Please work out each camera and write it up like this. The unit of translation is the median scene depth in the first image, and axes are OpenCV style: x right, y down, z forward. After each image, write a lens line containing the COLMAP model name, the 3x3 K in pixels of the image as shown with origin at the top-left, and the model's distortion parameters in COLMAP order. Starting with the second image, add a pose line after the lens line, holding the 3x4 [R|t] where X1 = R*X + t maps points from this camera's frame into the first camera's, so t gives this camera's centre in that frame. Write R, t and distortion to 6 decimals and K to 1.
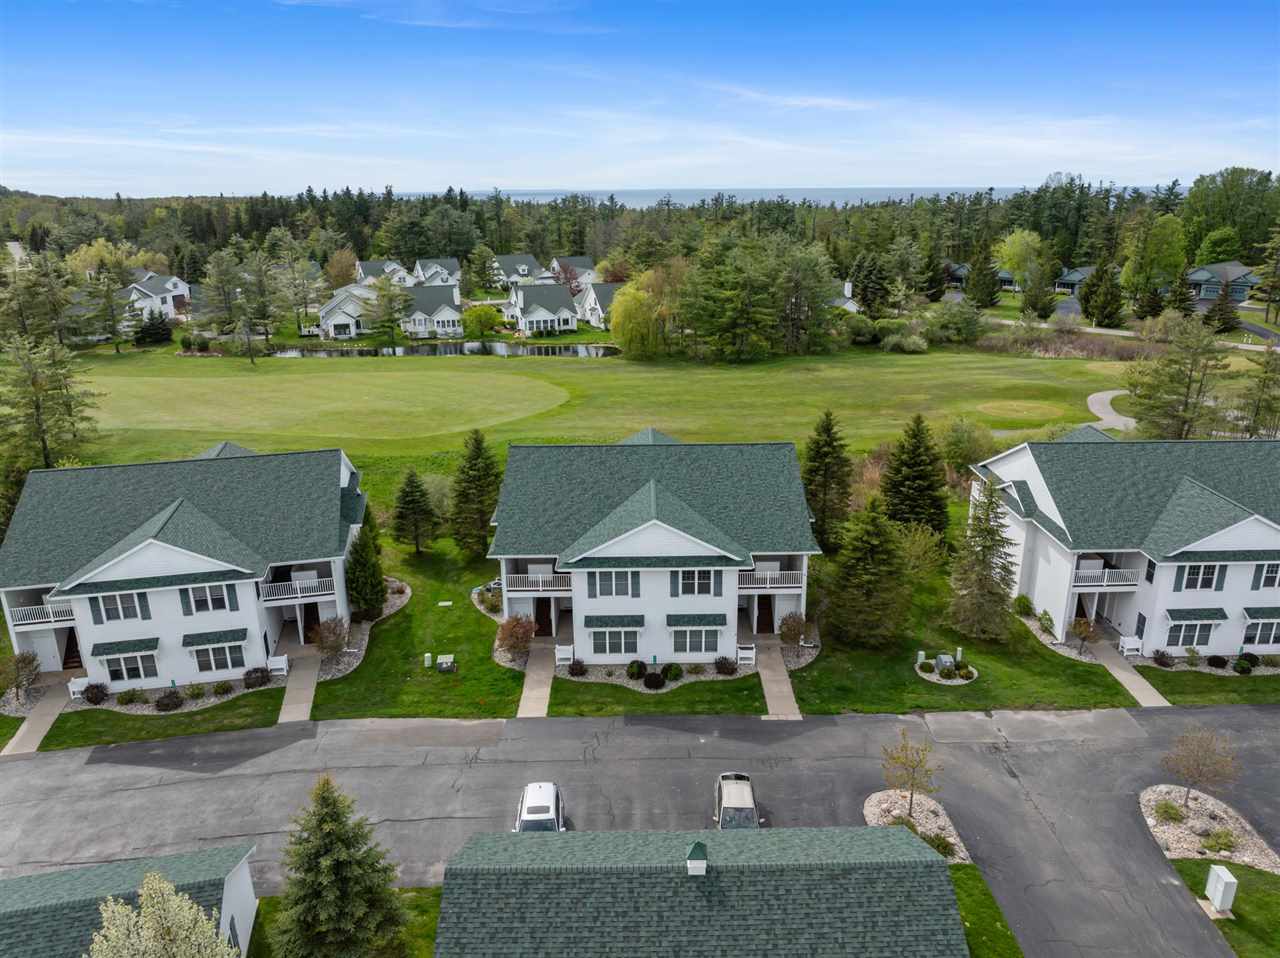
lens RADIAL K [[903.0, 0, 651.7], [0, 903.0, 480.0], [0, 0, 1]] dist [-0.036311, -0.008920]
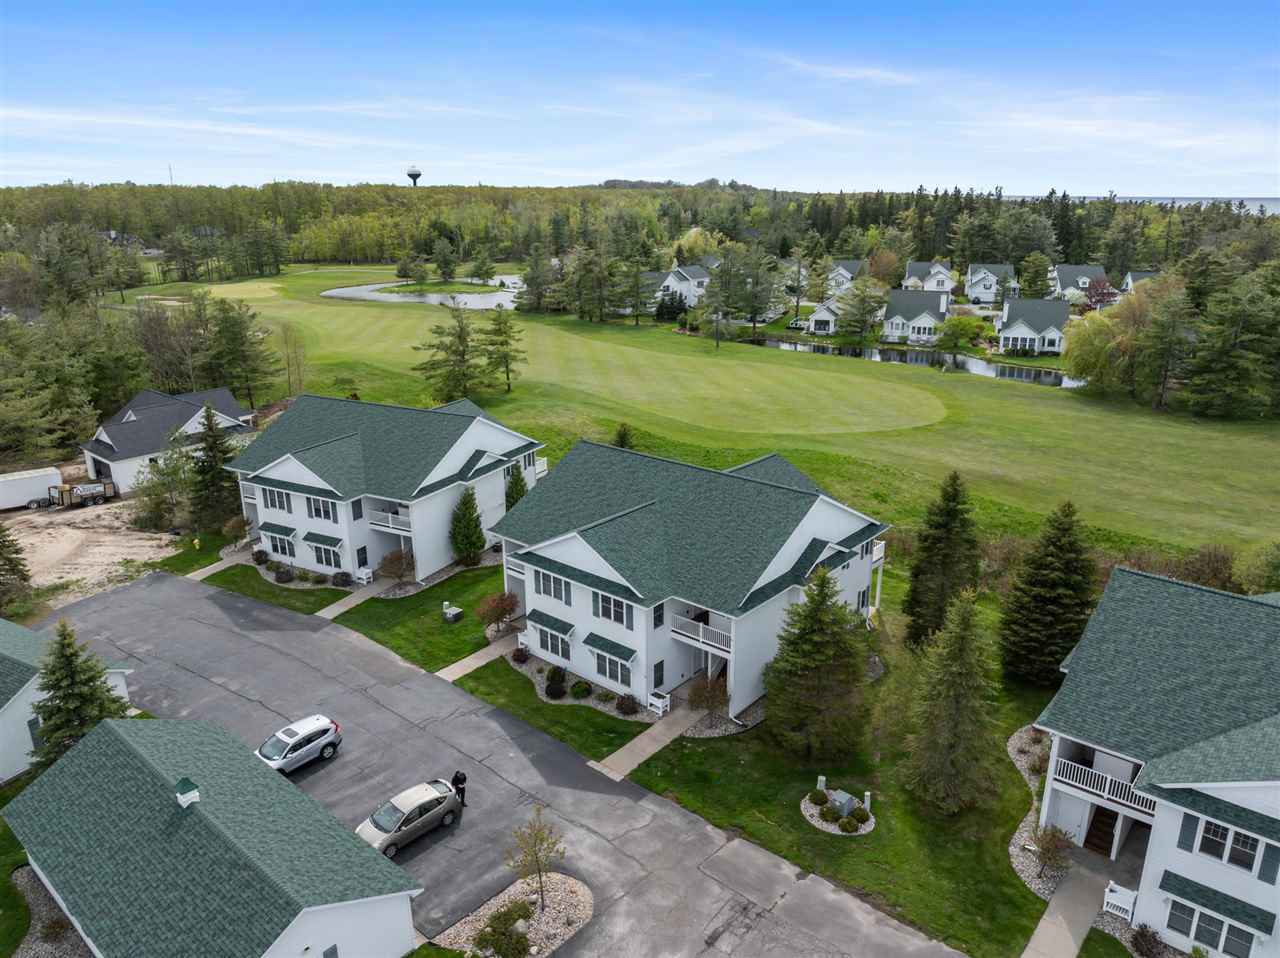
lens RADIAL K [[903.0, 0, 644.6], [0, 903.0, 477.4], [0, 0, 1]] dist [-0.036311, -0.008920]
pose [[0.751177, 0.202100, -0.628402, 0.642673], [-0.202797, 0.976595, 0.071663, -0.097612], [0.628177, 0.073607, 0.774581, 0.263410]]
